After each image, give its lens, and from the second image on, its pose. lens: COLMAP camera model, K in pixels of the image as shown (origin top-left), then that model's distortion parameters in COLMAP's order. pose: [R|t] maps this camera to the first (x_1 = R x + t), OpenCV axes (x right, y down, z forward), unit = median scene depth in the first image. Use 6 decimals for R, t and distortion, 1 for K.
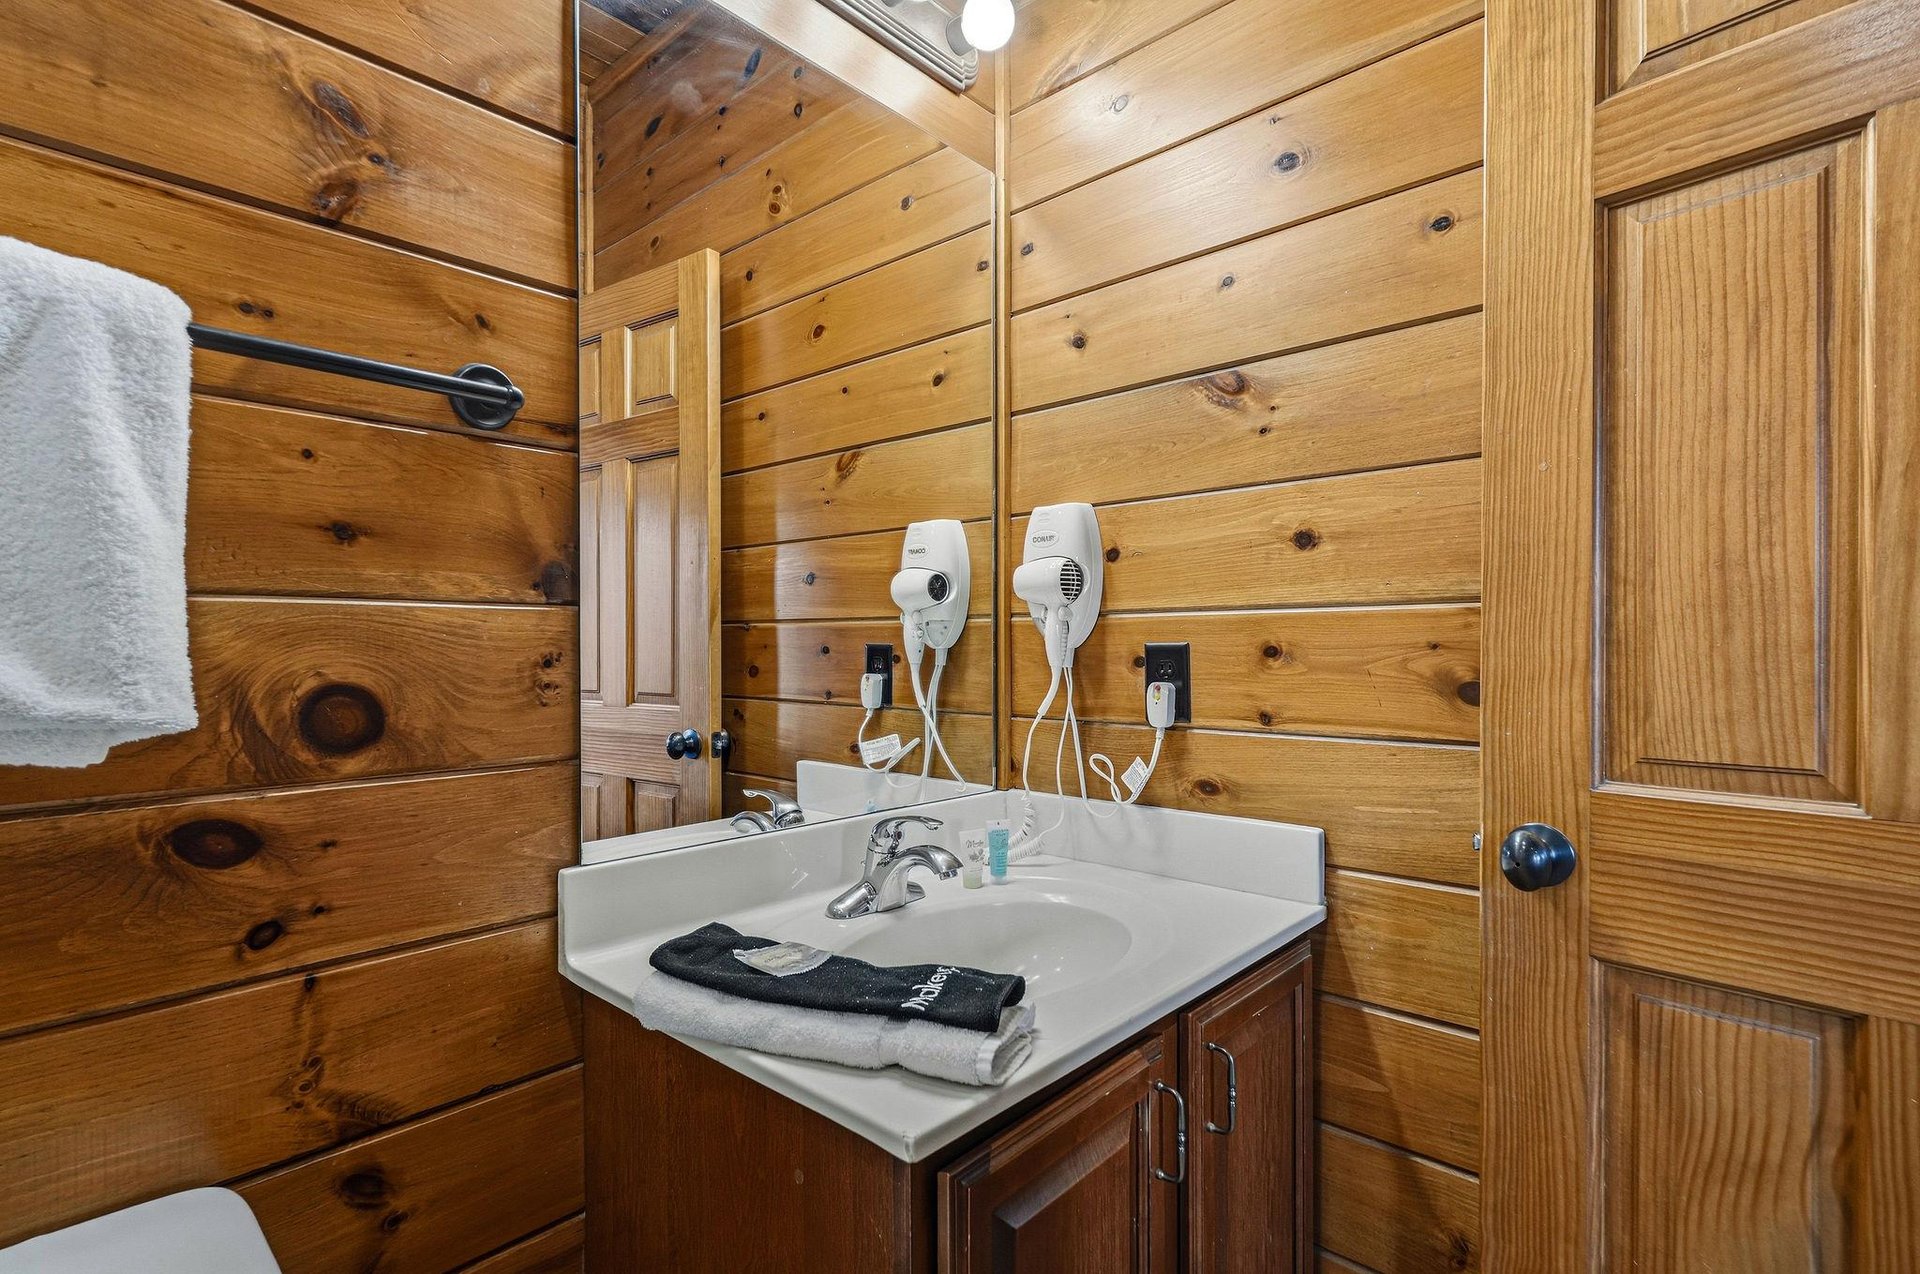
lens RADIAL K [[915.4, 0, 961.6], [0, 915.4, 654.8], [0, 0, 1]] dist [-0.000027, -0.000442]
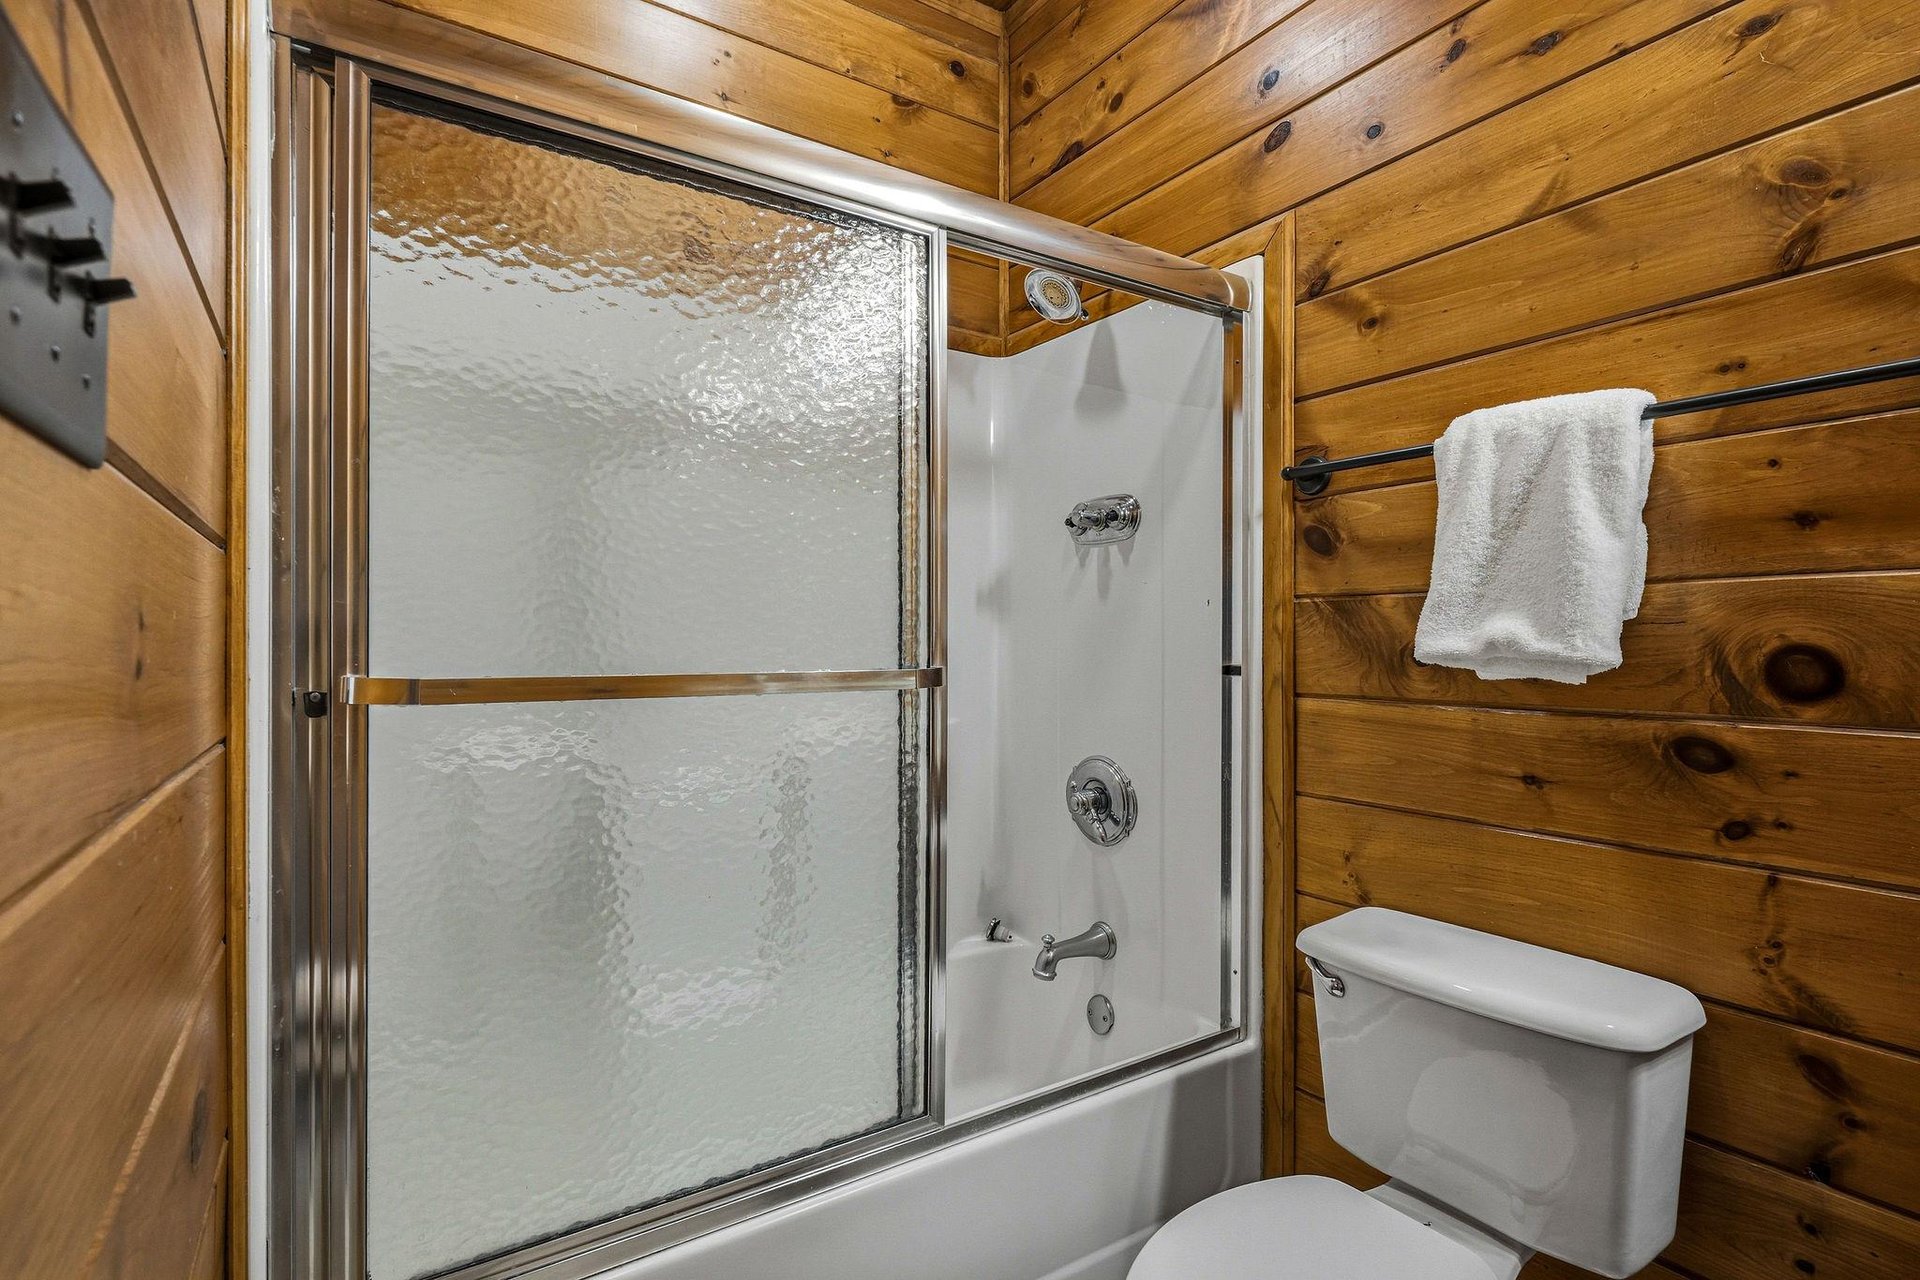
lens RADIAL K [[915.4, 0, 958.1], [0, 915.4, 641.0], [0, 0, 1]] dist [-0.000027, -0.000442]
pose [[-0.259066, -0.002554, -0.965856, 0.818283], [-0.010469, 0.999945, 0.000164, 0.040182], [0.965803, 0.010154, -0.259078, 0.241396]]
